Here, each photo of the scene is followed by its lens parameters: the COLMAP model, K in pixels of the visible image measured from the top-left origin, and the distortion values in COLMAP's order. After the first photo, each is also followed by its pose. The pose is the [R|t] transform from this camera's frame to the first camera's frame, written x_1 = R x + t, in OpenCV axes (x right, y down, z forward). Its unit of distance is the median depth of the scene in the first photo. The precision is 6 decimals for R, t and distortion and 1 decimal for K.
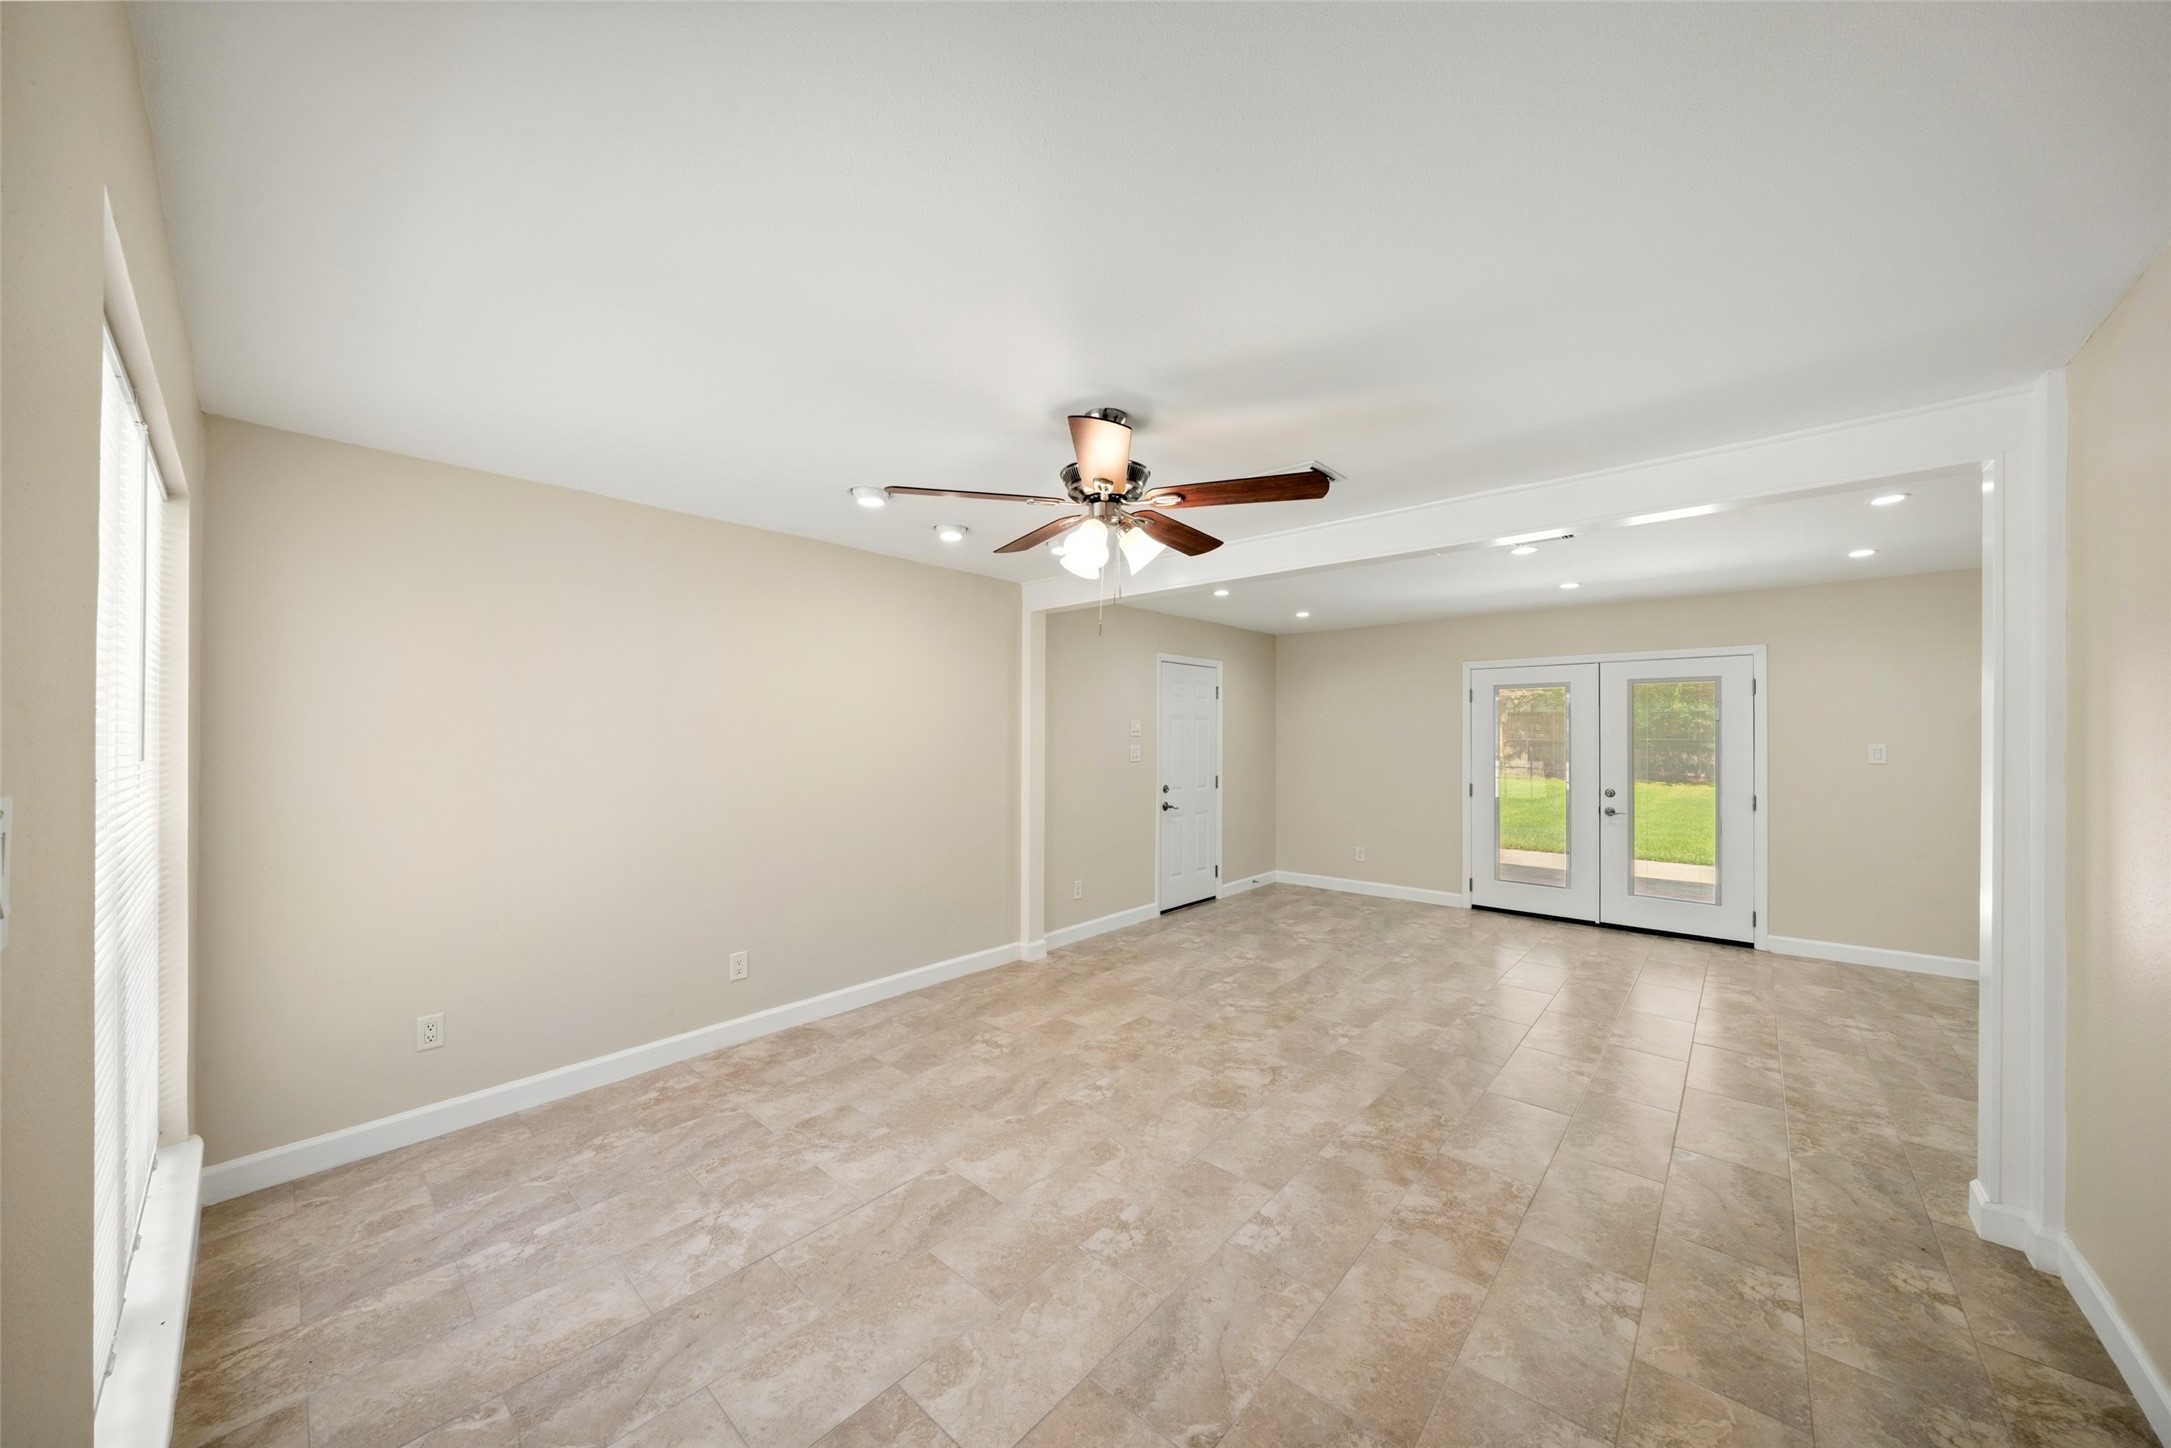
lens RADIAL K [[746.7, 0, 1083.6], [0, 746.7, 731.7], [0, 0, 1]] dist [-0.009193, 0.000082]
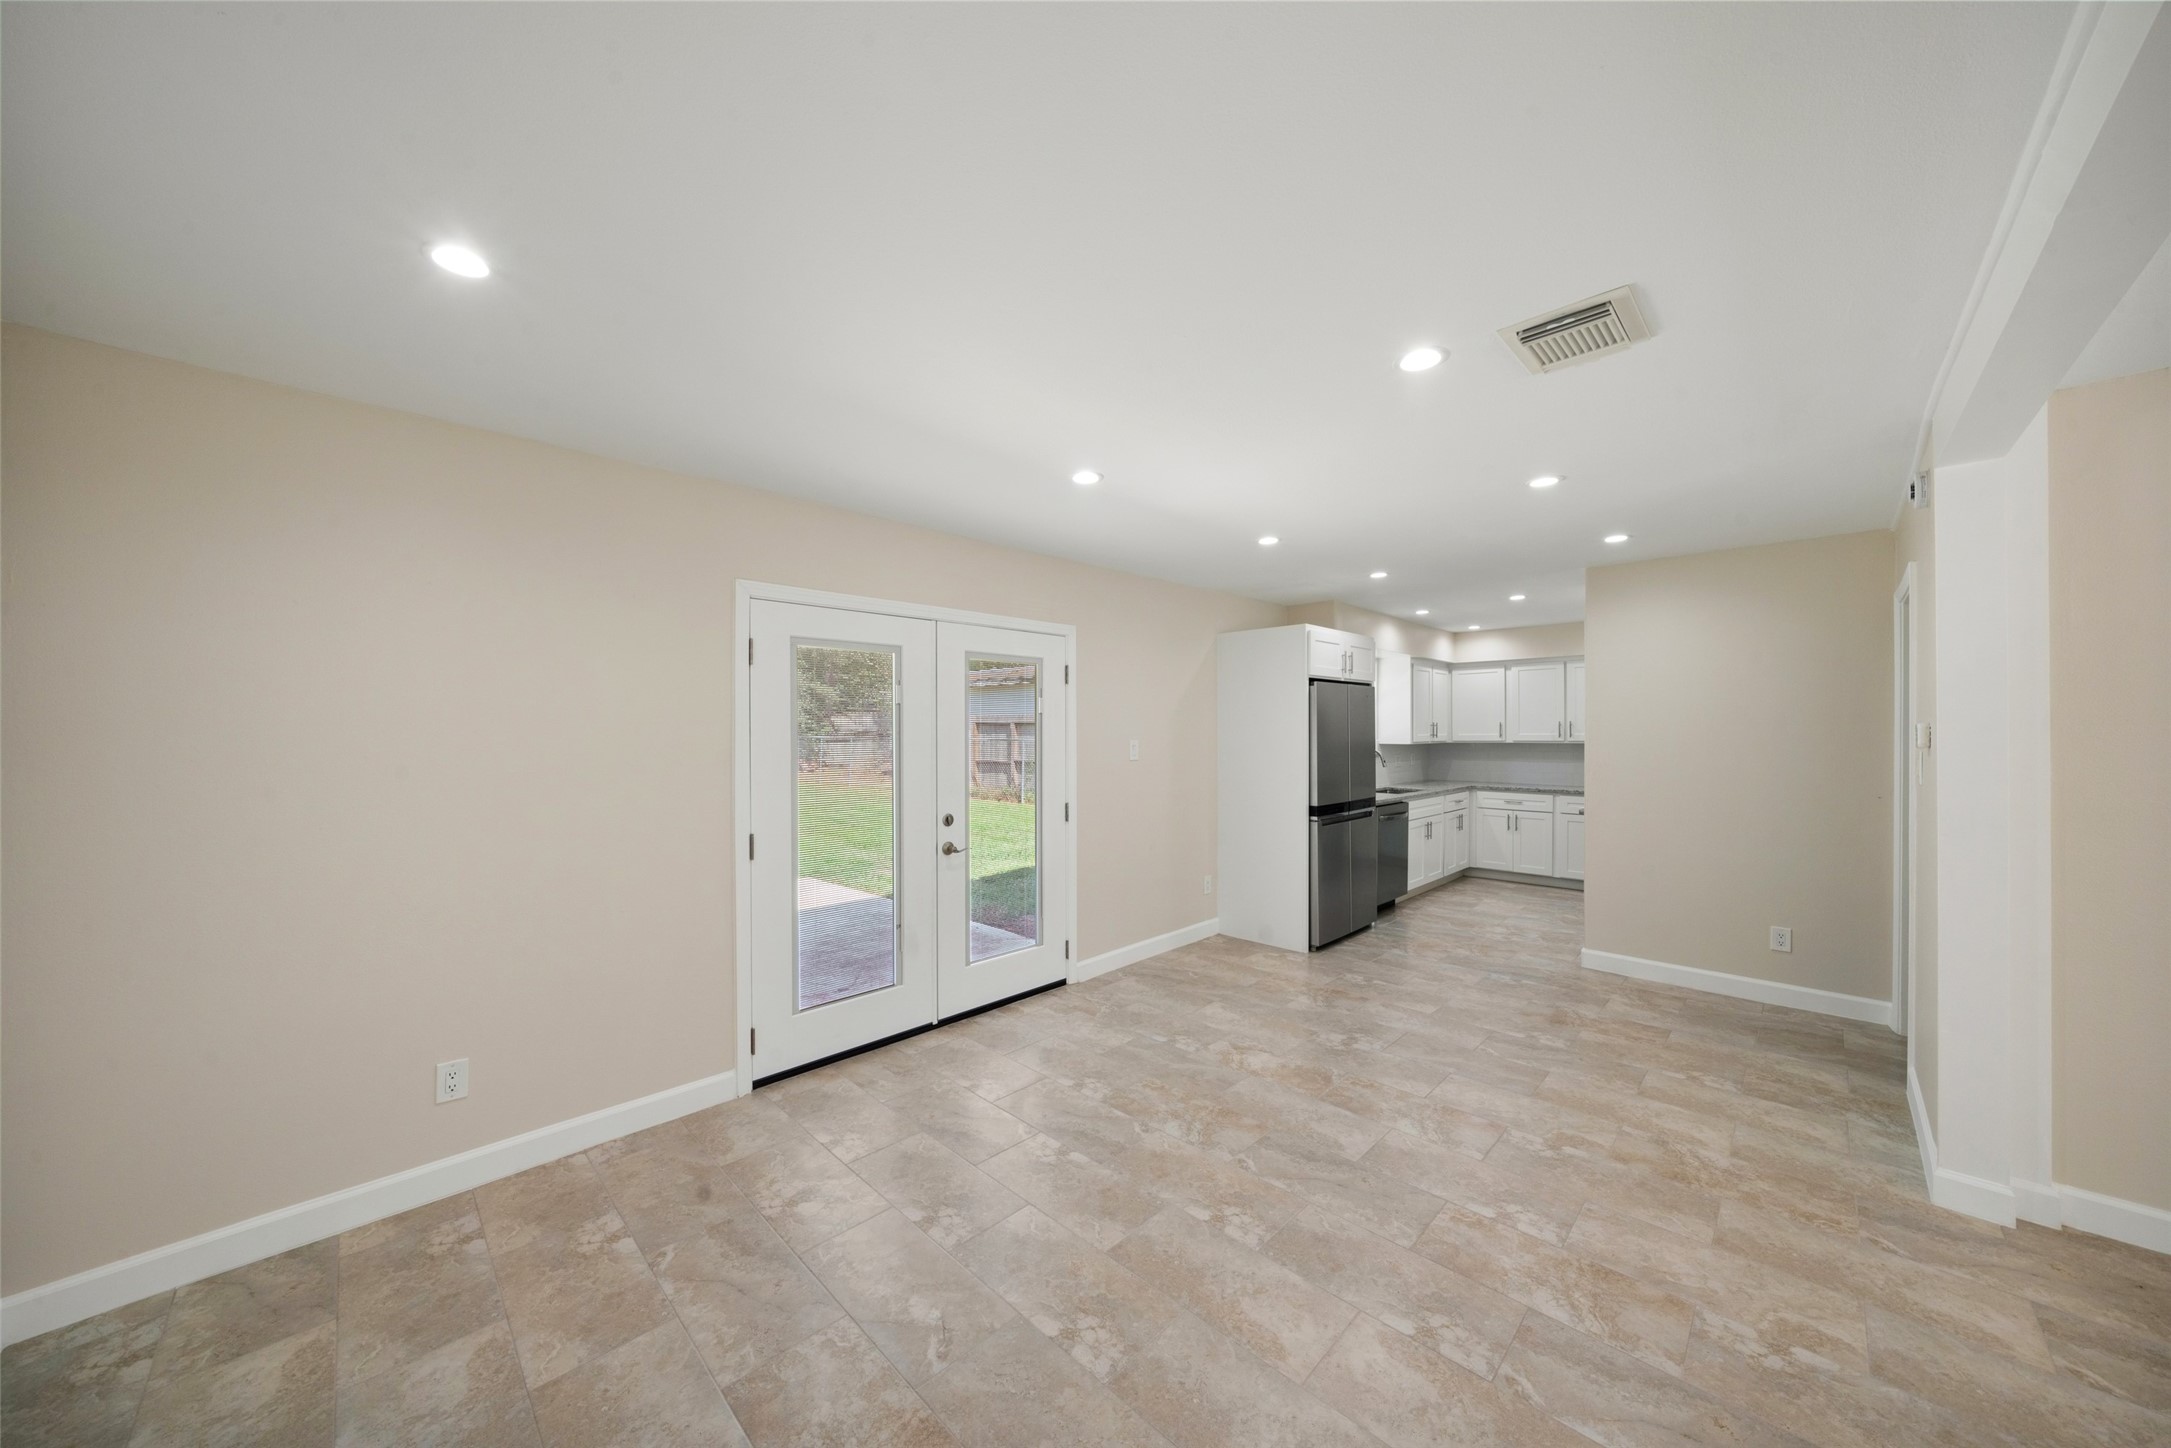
lens RADIAL K [[737.3, 0, 1080.1], [0, 737.3, 735.0], [0, 0, 1]] dist [-0.008610, 0.000008]
pose [[0.056423, -0.005763, 0.998390, 0.095317], [-0.000658, 0.999983, 0.005809, 0.004391], [-0.998407, -0.000985, 0.056418, 1.328091]]
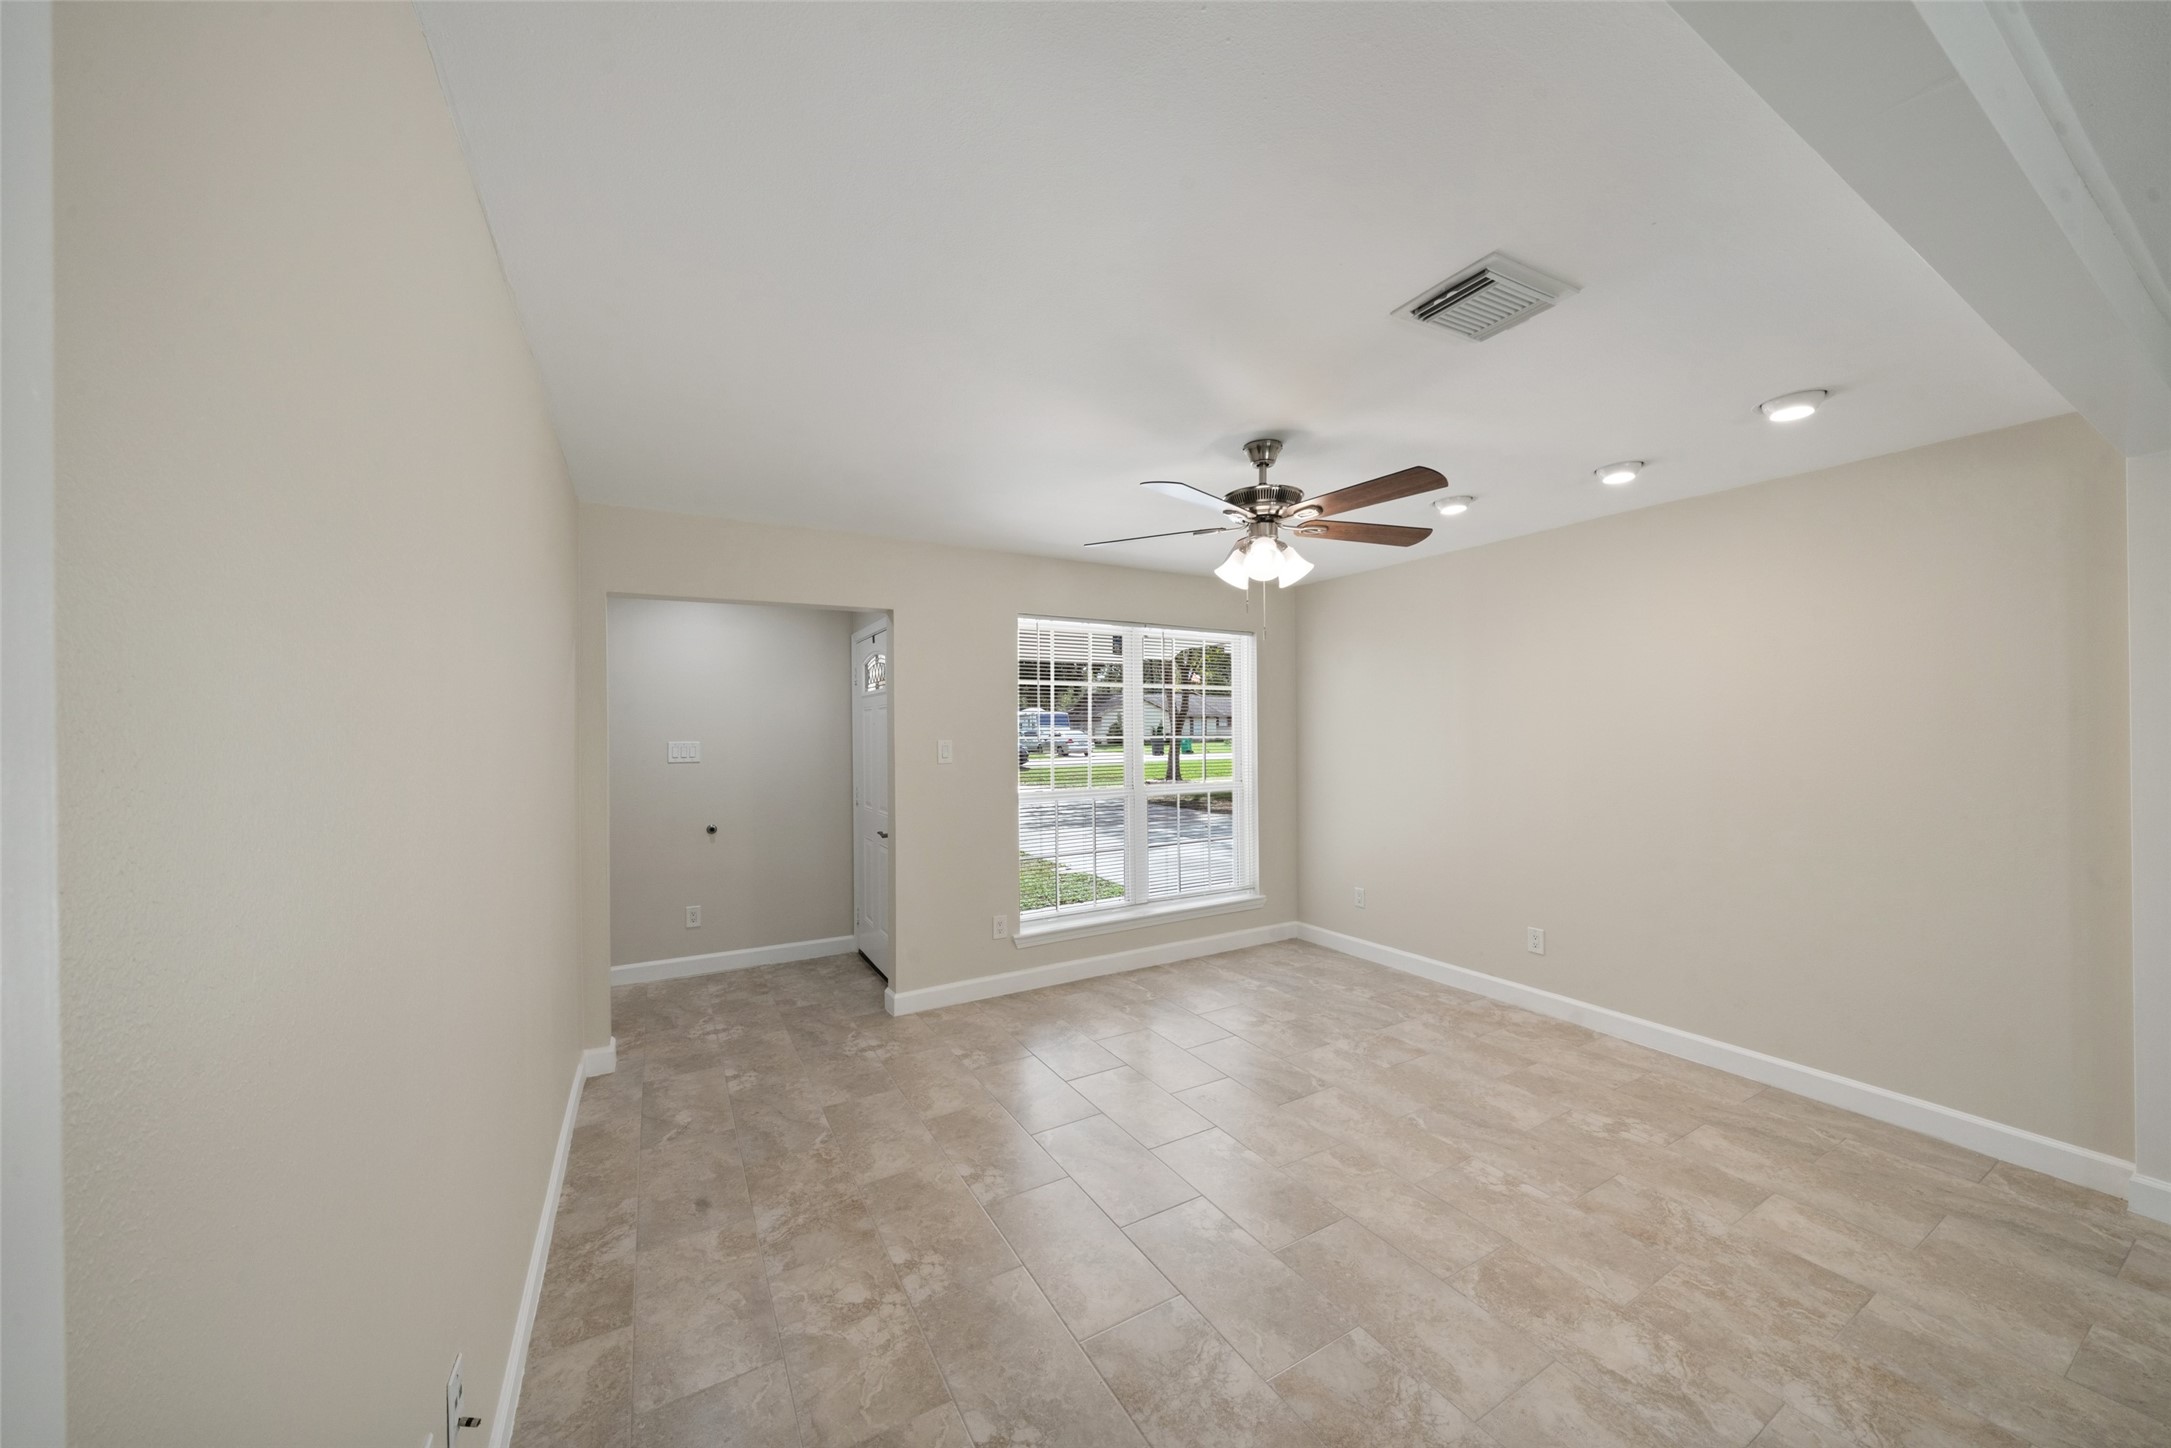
lens RADIAL K [[755.8, 0, 1085.5], [0, 755.8, 724.0], [0, 0, 1]] dist [-0.011276, -0.000027]
pose [[-0.316009, -0.007705, -0.948725, 0.771170], [0.009121, 0.999896, -0.011159, 0.004023], [0.948712, -0.012179, -0.315906, 0.709760]]
